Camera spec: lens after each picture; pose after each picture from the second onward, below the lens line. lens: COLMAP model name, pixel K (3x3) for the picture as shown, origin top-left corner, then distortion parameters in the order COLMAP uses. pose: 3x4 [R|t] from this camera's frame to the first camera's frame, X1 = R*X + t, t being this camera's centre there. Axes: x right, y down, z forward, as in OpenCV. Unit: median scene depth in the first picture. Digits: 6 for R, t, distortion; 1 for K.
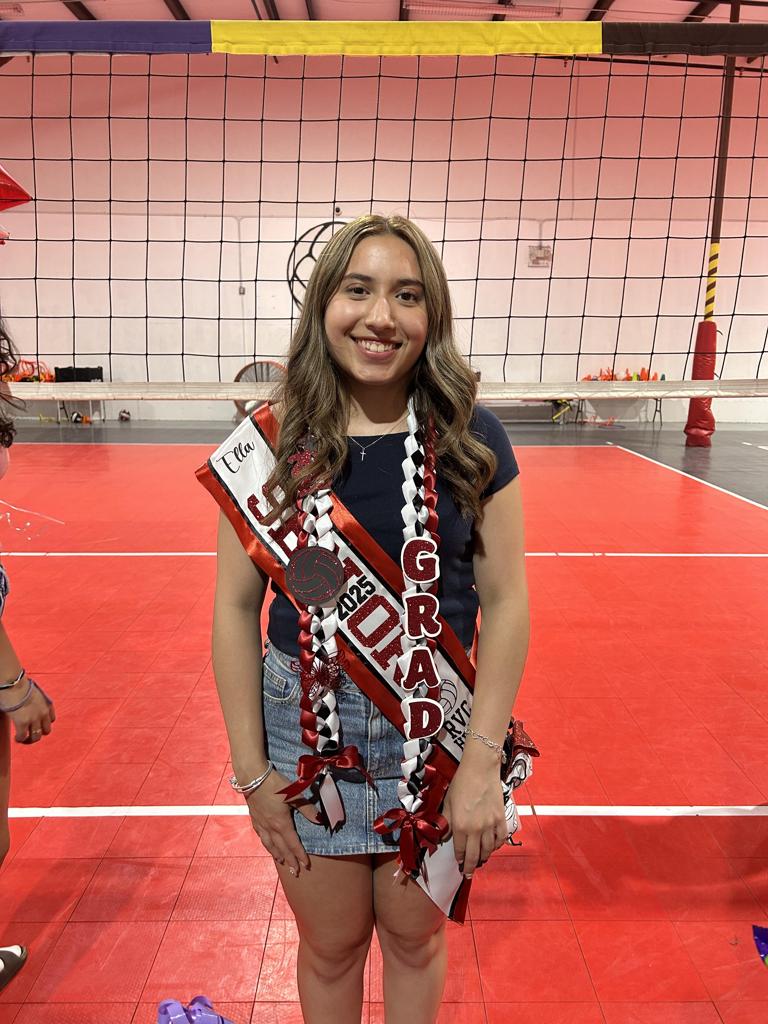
lens RADIAL K [[781.7, 0, 386.9], [0, 781.7, 490.4], [0, 0, 1]] dist [0.051303, -0.060636]
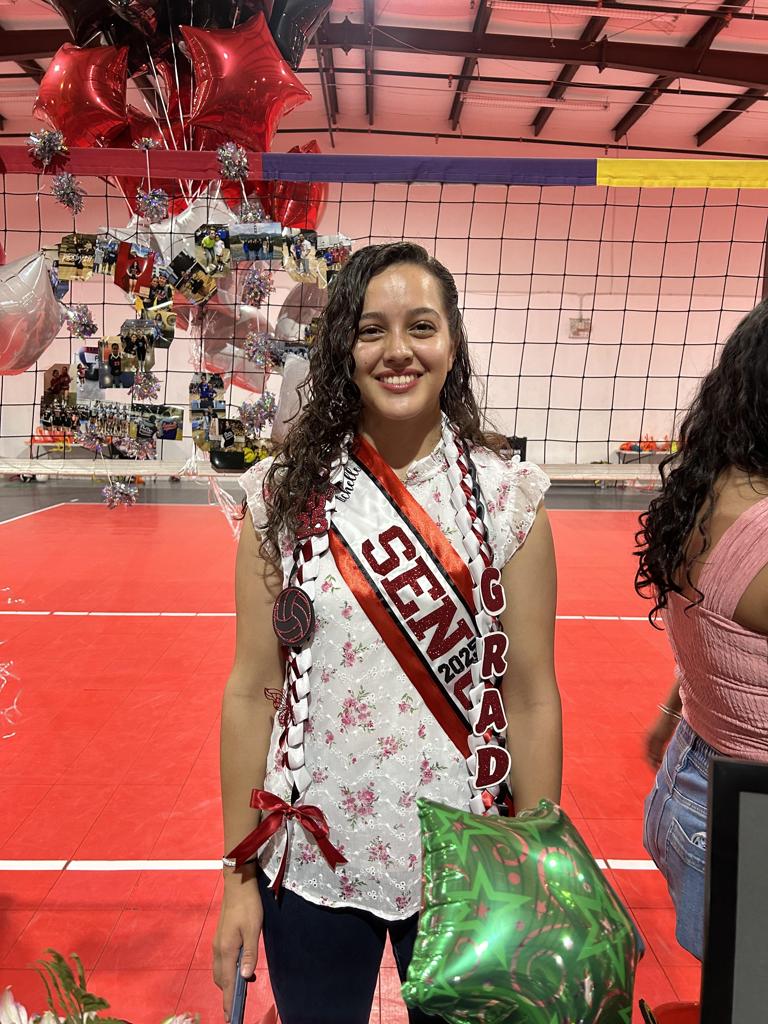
lens RADIAL K [[771.7, 0, 385.8], [0, 771.7, 500.0], [0, 0, 1]] dist [0.041451, -0.064928]
pose [[0.999959, 0.008538, 0.002939, -0.289937], [-0.008334, 0.997950, -0.063457, -0.010082], [-0.003475, 0.063430, 0.997980, -0.058452]]
